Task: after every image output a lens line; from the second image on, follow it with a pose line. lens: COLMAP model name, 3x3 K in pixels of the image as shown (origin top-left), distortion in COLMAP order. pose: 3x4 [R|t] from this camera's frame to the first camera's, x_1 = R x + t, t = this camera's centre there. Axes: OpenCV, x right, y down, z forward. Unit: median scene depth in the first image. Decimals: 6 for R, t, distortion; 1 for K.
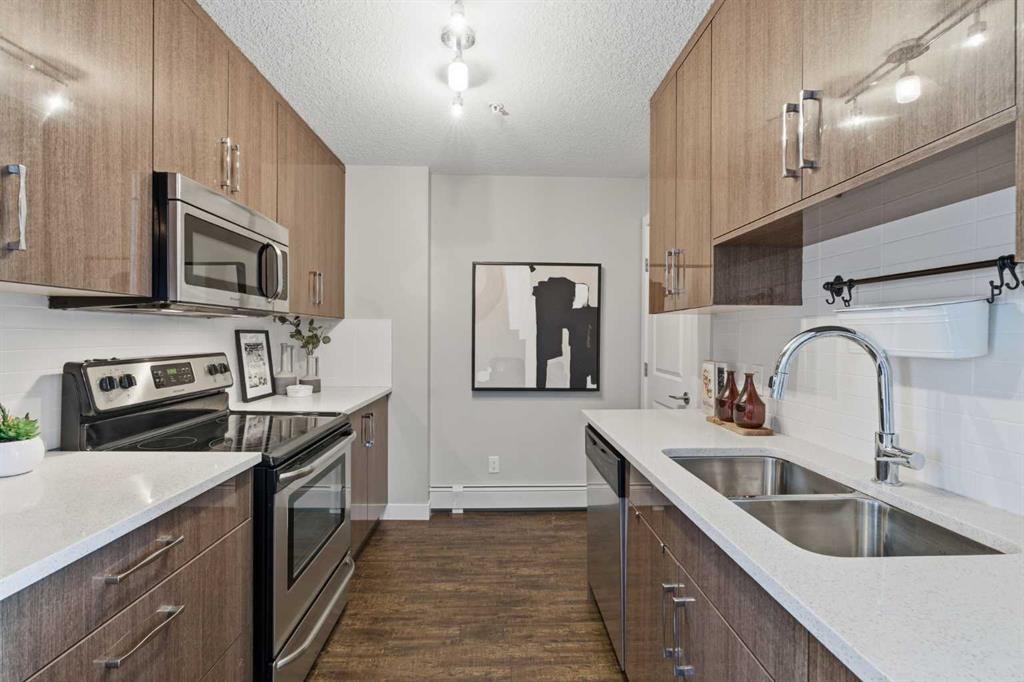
lens RADIAL K [[449.8, 0, 512.0], [0, 449.8, 341.0], [0, 0, 1]] dist [-0.003234, 0.000921]
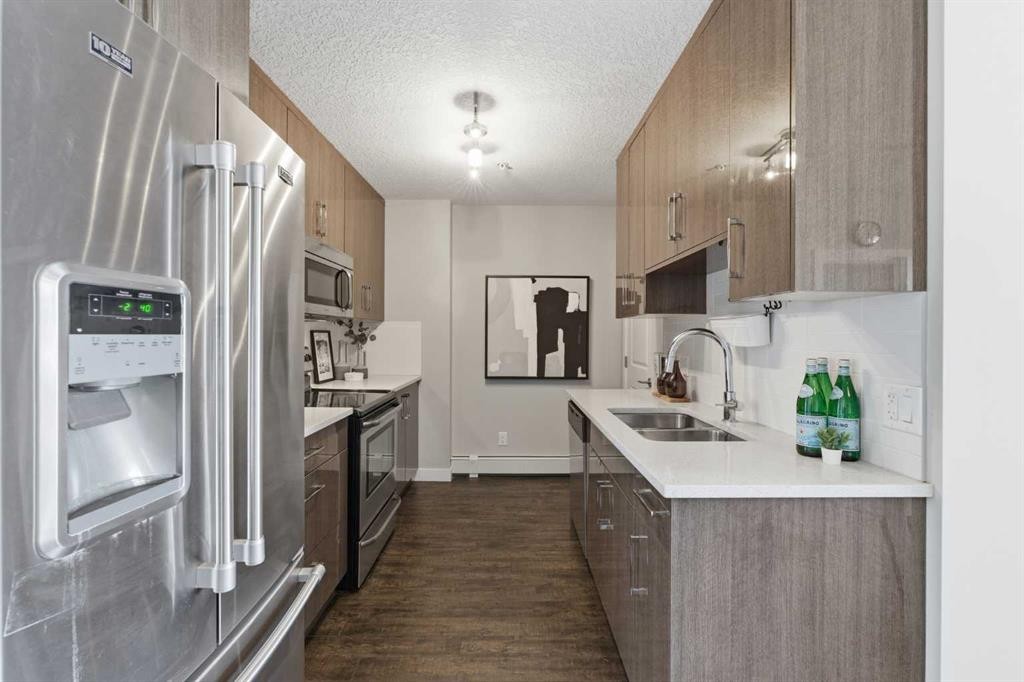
lens RADIAL K [[449.8, 0, 512.0], [0, 449.8, 341.0], [0, 0, 1]] dist [-0.003234, 0.000921]
pose [[0.999552, 0.000019, -0.029940, 0.026455], [0.000045, 0.999998, 0.002162, 0.004002], [0.029940, -0.002162, 0.999549, -0.282834]]
